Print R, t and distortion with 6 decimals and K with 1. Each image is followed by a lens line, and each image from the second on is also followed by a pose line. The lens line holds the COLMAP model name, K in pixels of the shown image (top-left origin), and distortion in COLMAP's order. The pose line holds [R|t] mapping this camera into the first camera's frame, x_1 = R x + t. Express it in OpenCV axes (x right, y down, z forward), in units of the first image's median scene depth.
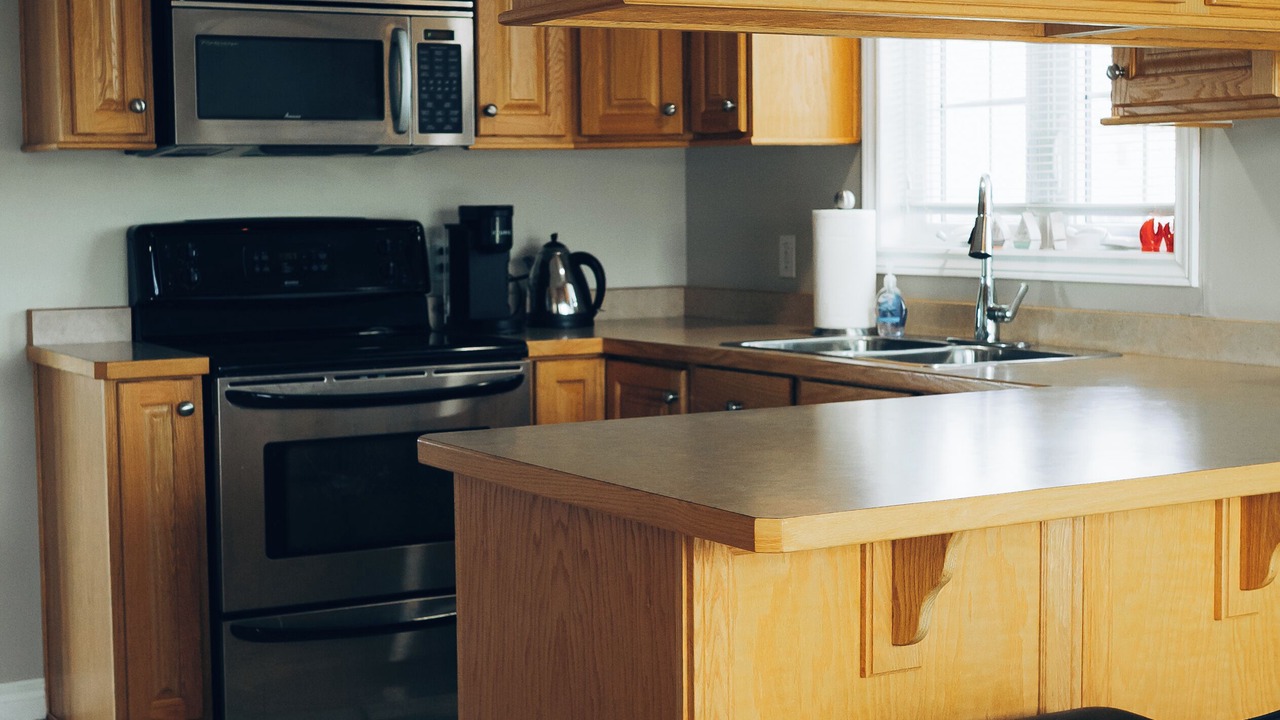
lens RADIAL K [[2070.9, 0, 641.1], [0, 2070.9, 361.1], [0, 0, 1]] dist [0.003919, 0.000000]
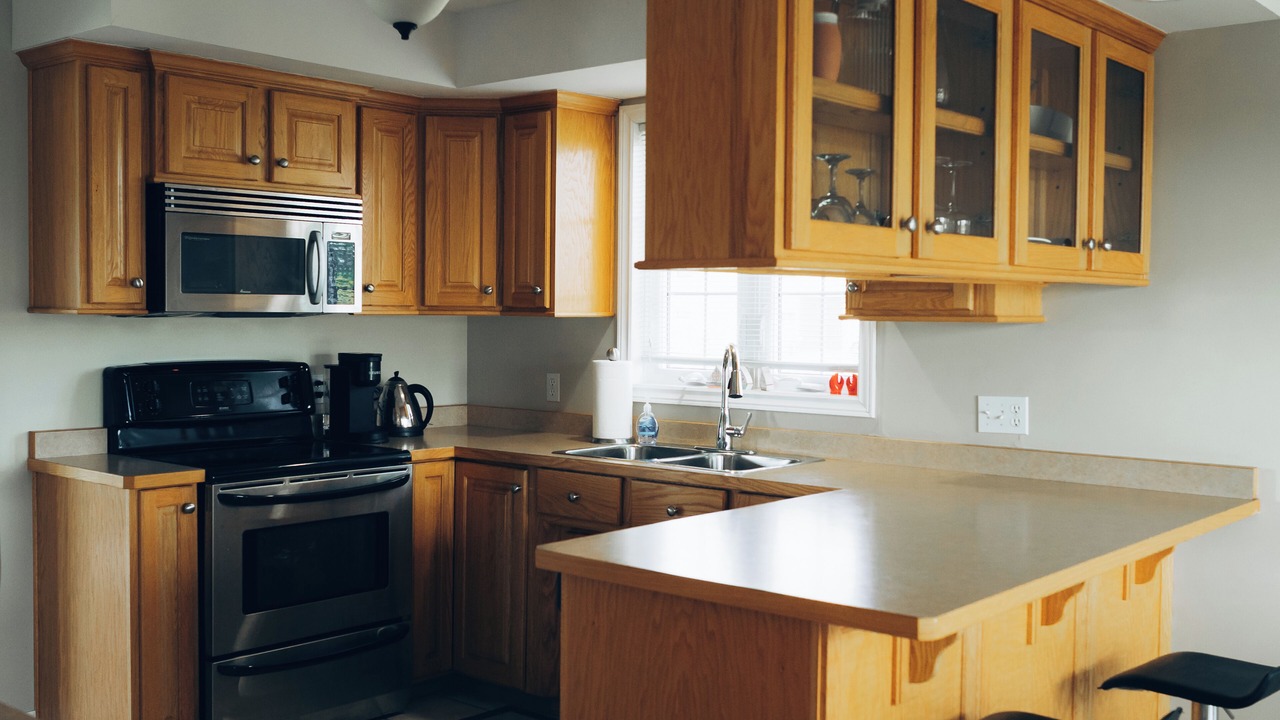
lens RADIAL K [[1332.2, 0, 640.2], [0, 1332.2, 357.6], [0, 0, 1]] dist [-0.020608, 0.000000]
pose [[0.941349, 0.008444, 0.337328, -0.225484], [0.005974, 0.999113, -0.041681, -0.035959], [-0.337381, 0.041252, 0.940464, 0.073484]]
